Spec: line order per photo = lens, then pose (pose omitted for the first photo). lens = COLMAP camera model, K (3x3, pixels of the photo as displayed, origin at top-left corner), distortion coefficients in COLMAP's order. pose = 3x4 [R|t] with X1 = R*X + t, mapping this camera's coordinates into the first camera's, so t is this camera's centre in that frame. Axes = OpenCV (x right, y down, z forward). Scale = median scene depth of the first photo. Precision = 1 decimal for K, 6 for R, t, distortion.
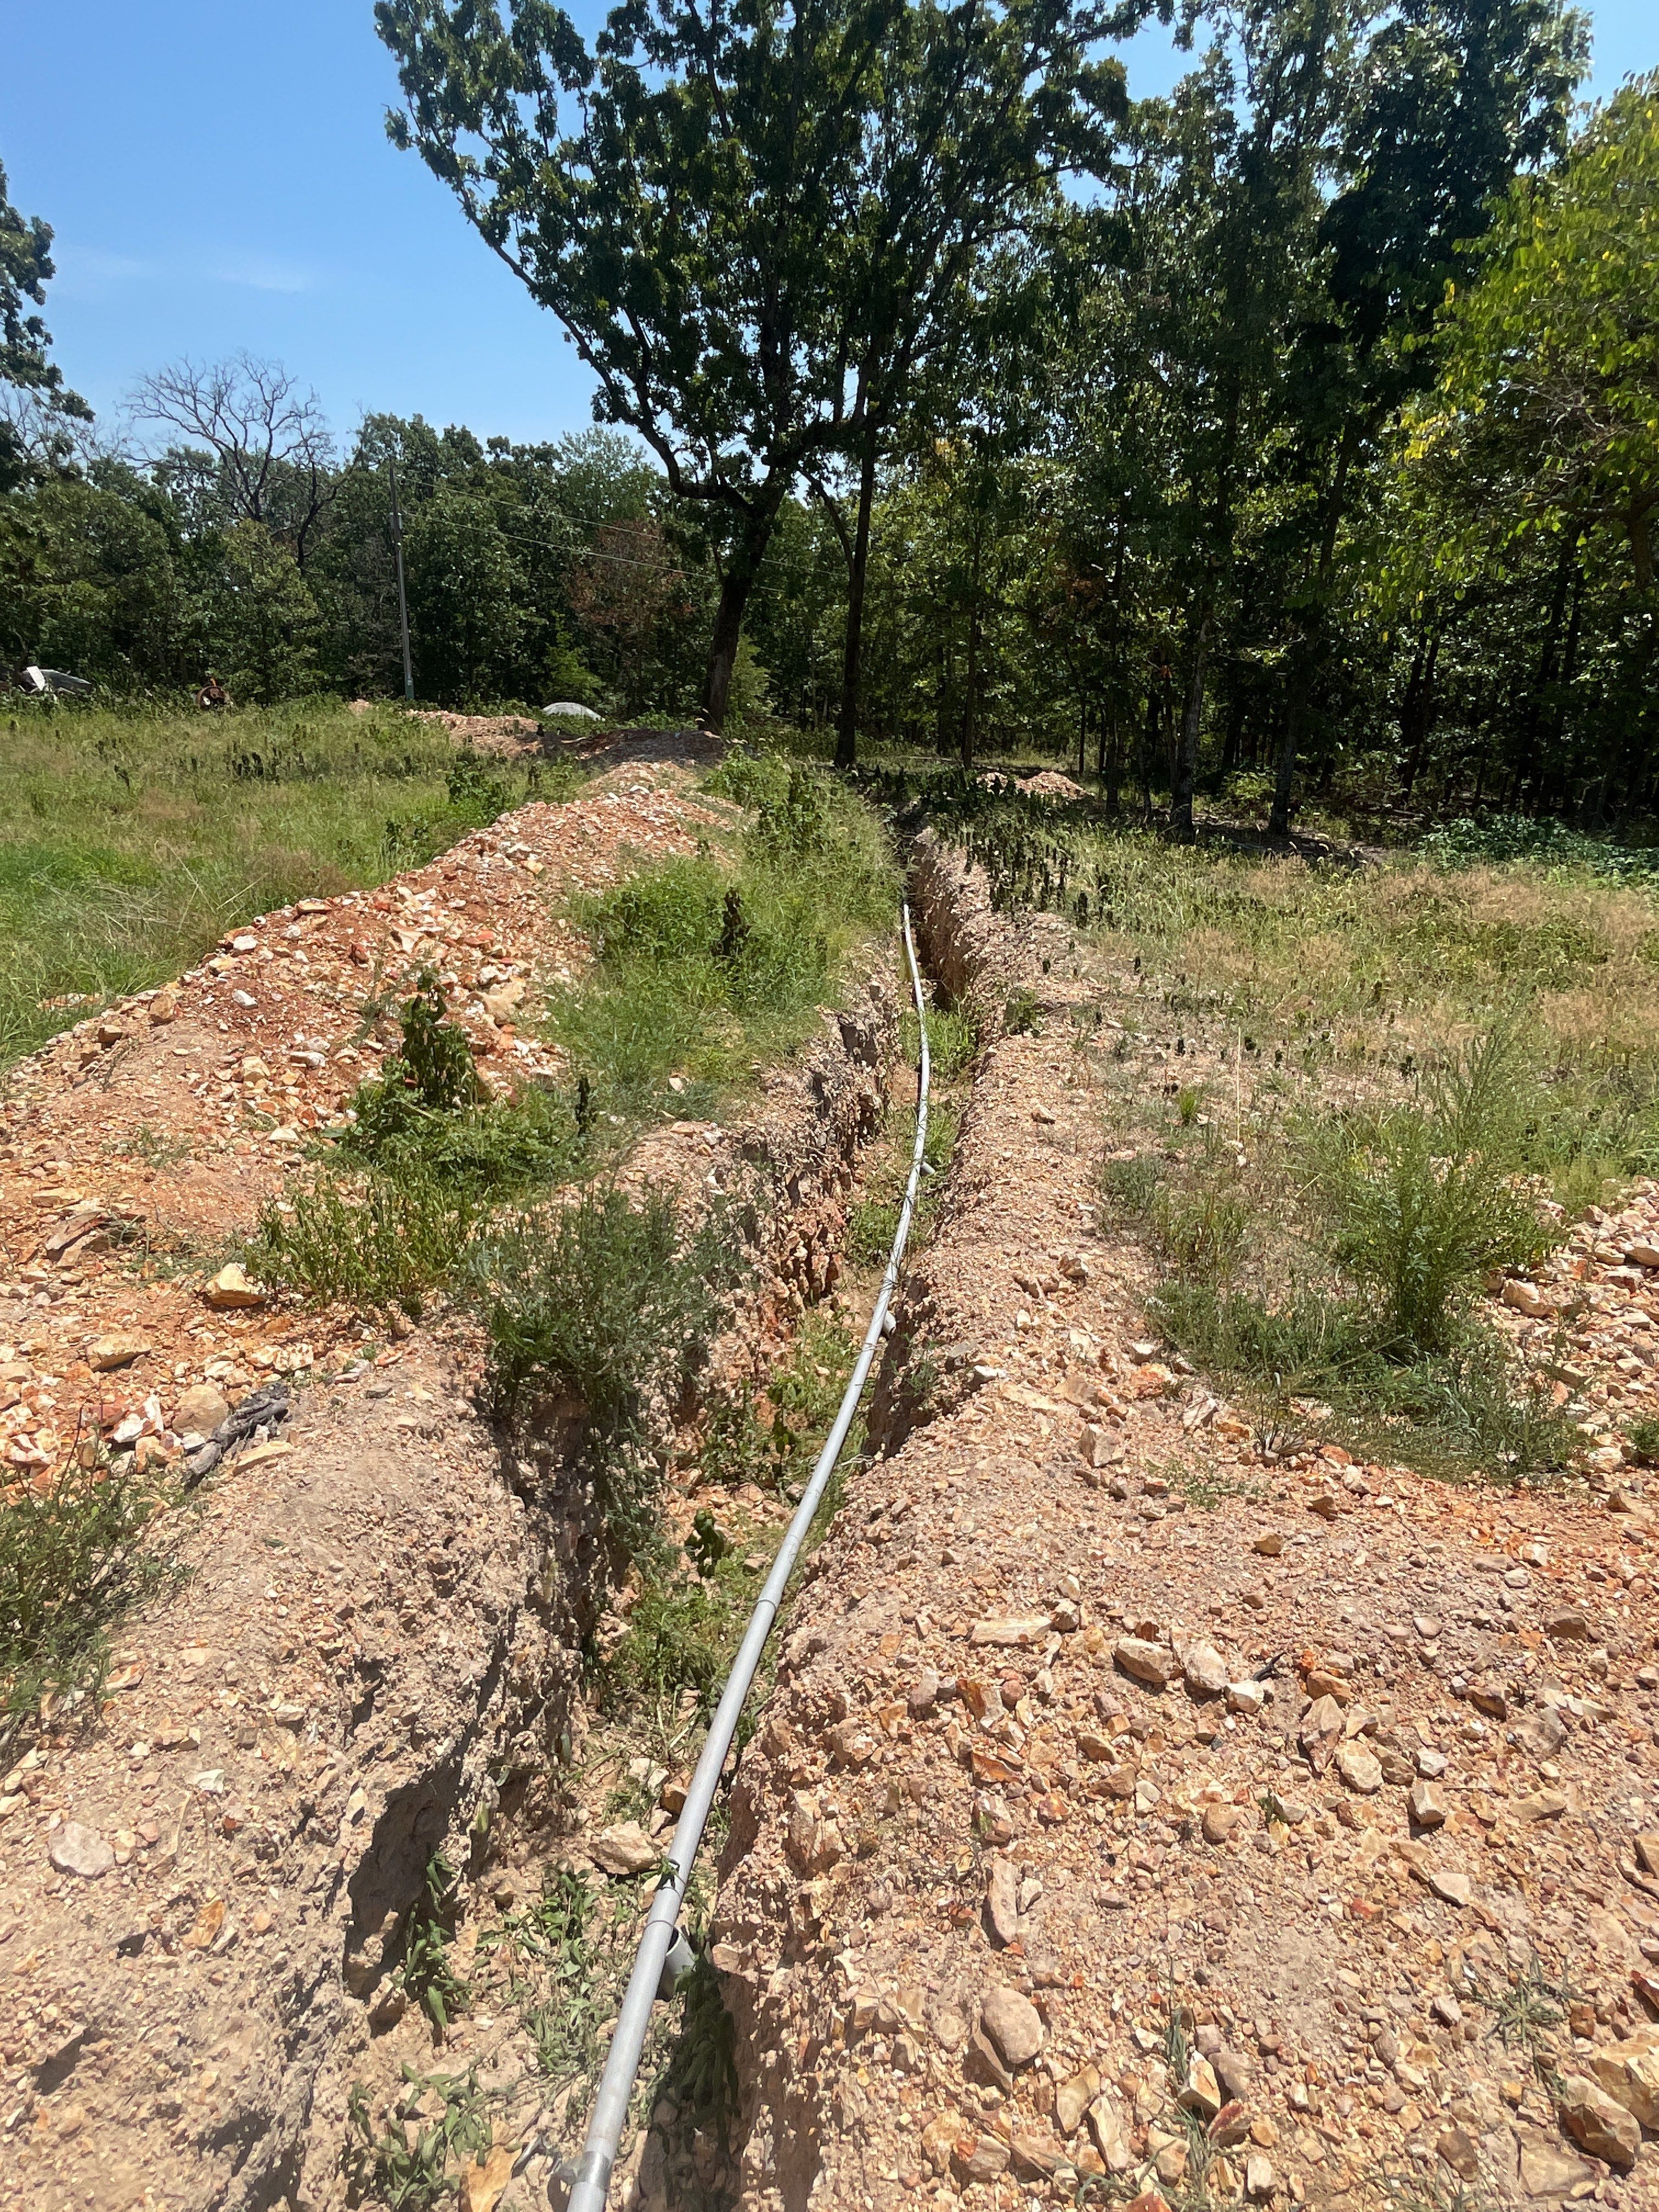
lens RADIAL K [[1207.7, 0, 838.6], [0, 1207.7, 1101.7], [0, 0, 1]] dist [-0.003742, 0.000669]
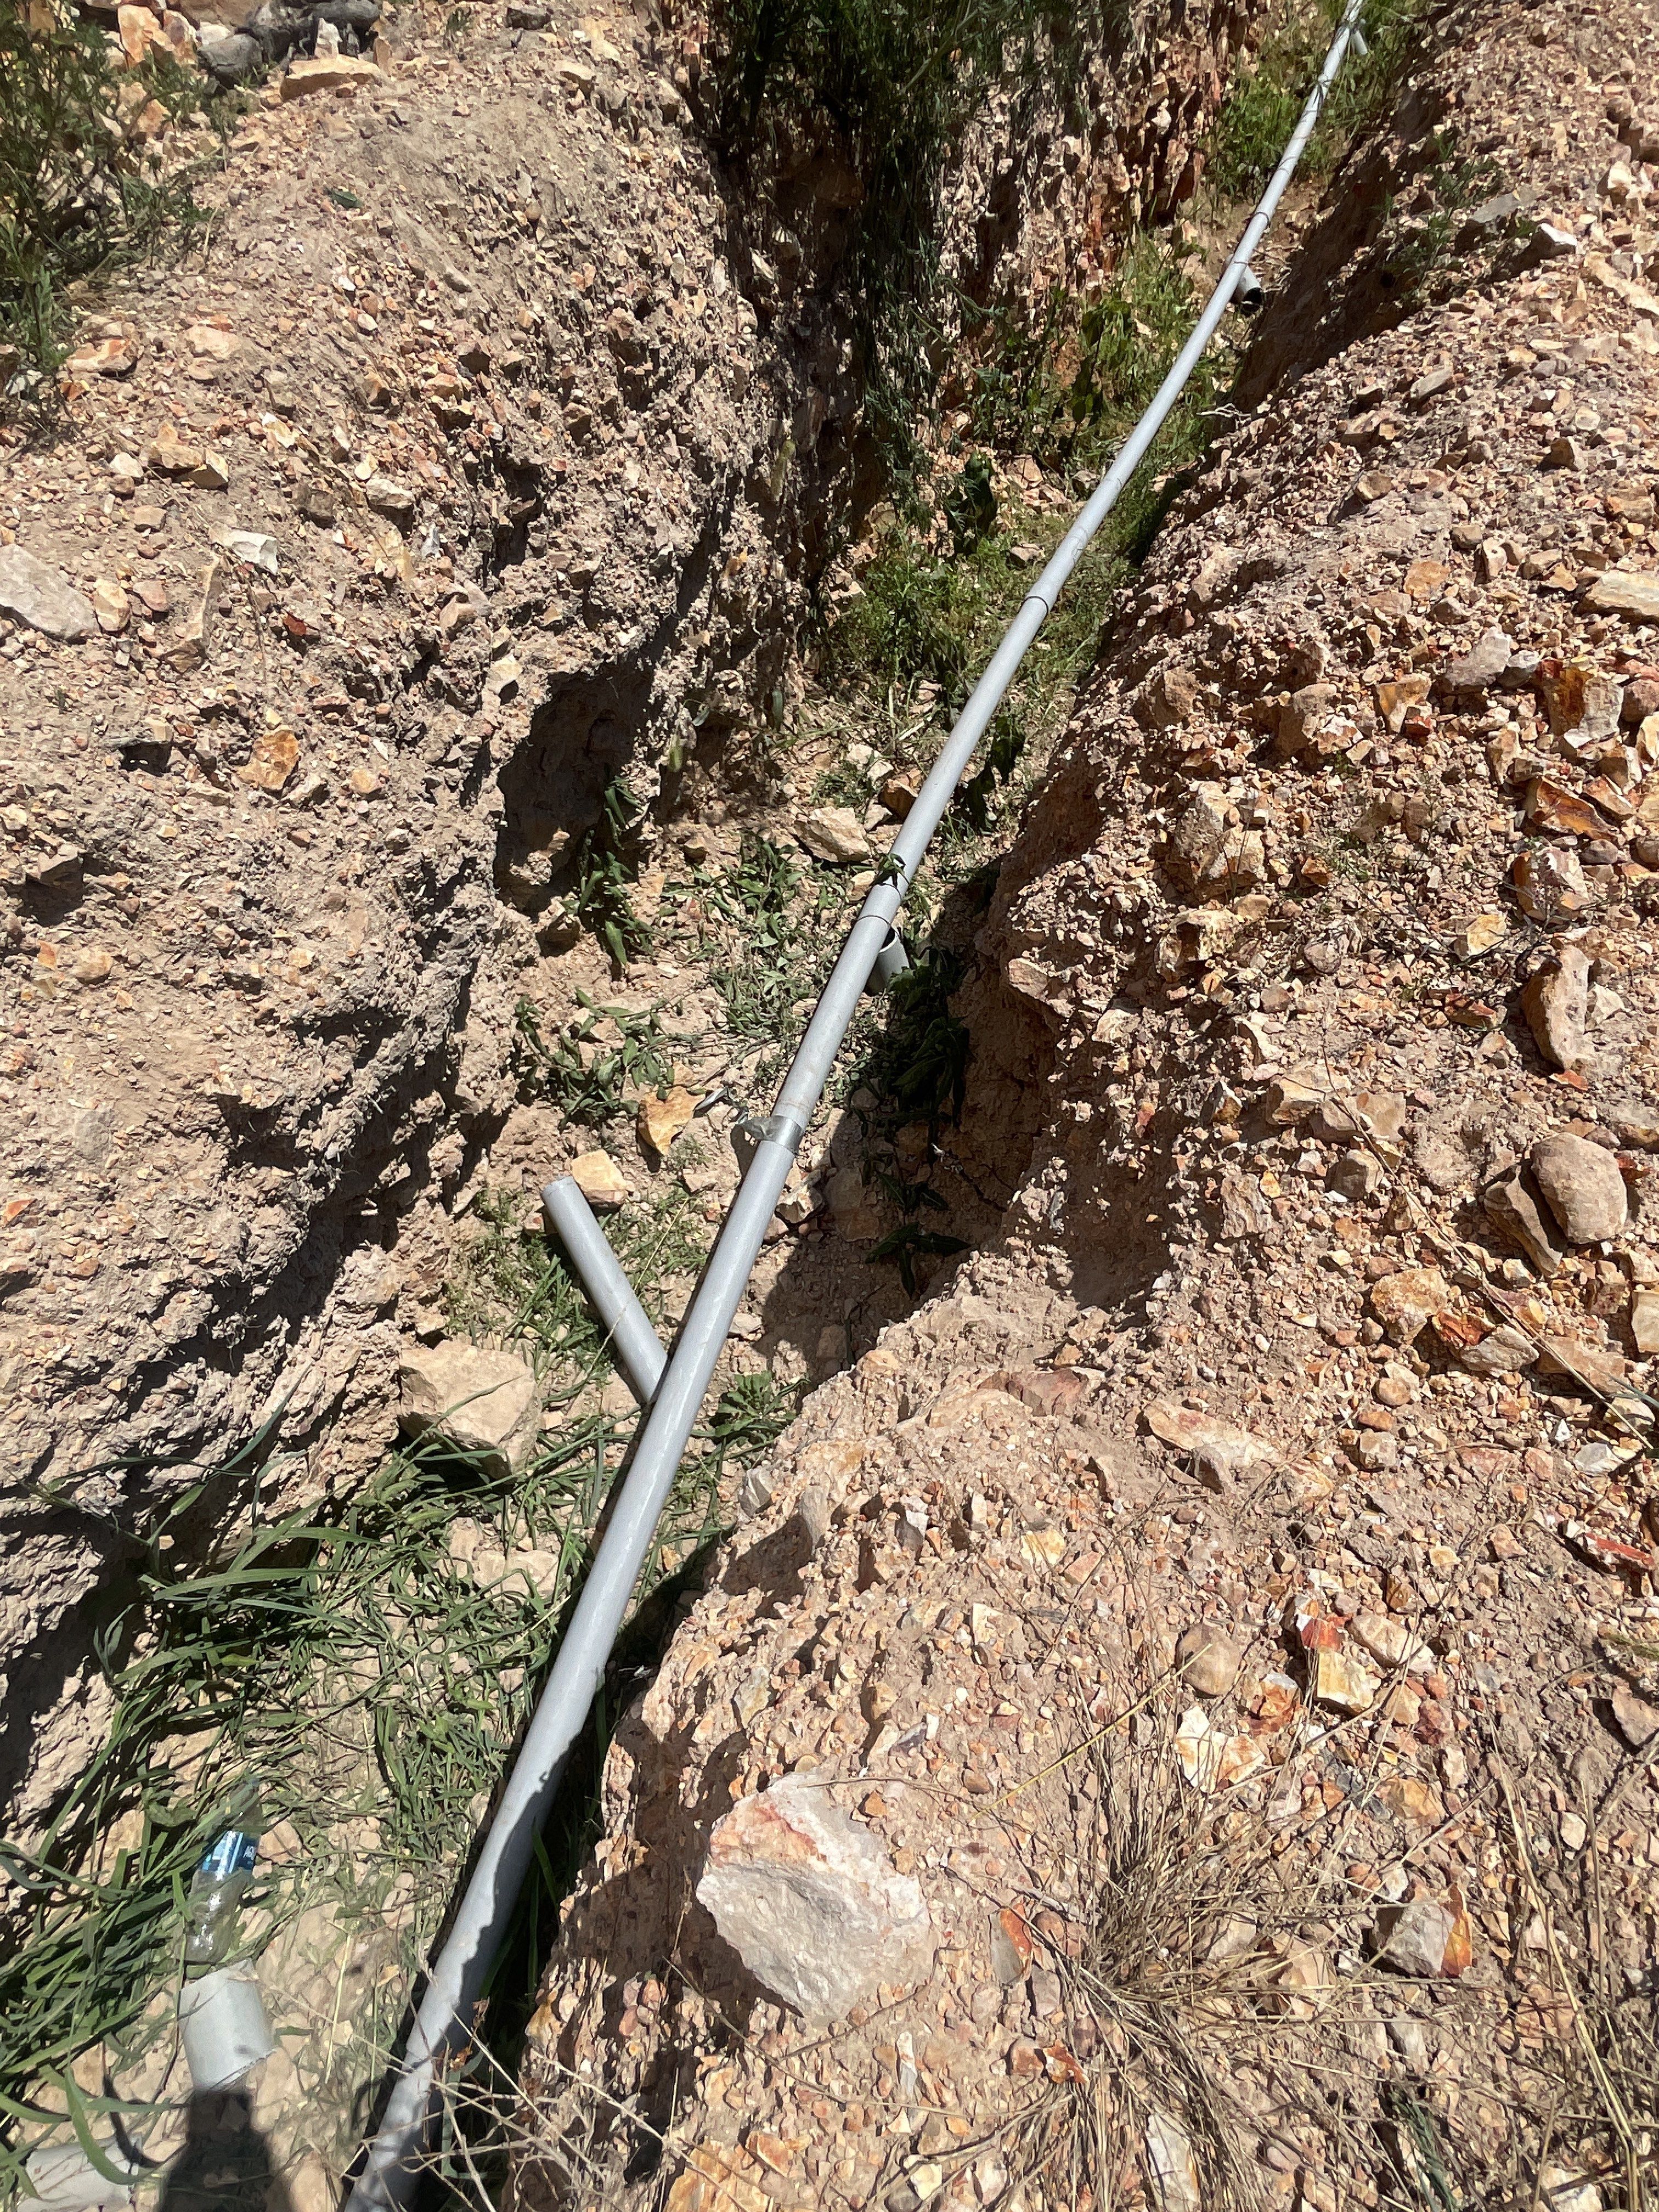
lens RADIAL K [[1207.7, 0, 838.6], [0, 1207.7, 1101.7], [0, 0, 1]] dist [-0.003742, 0.000669]
pose [[0.972644, 0.225990, -0.053779, -0.133649], [-0.133364, 0.732779, 0.667269, 0.298034], [0.190204, -0.641843, 0.742872, 0.397715]]
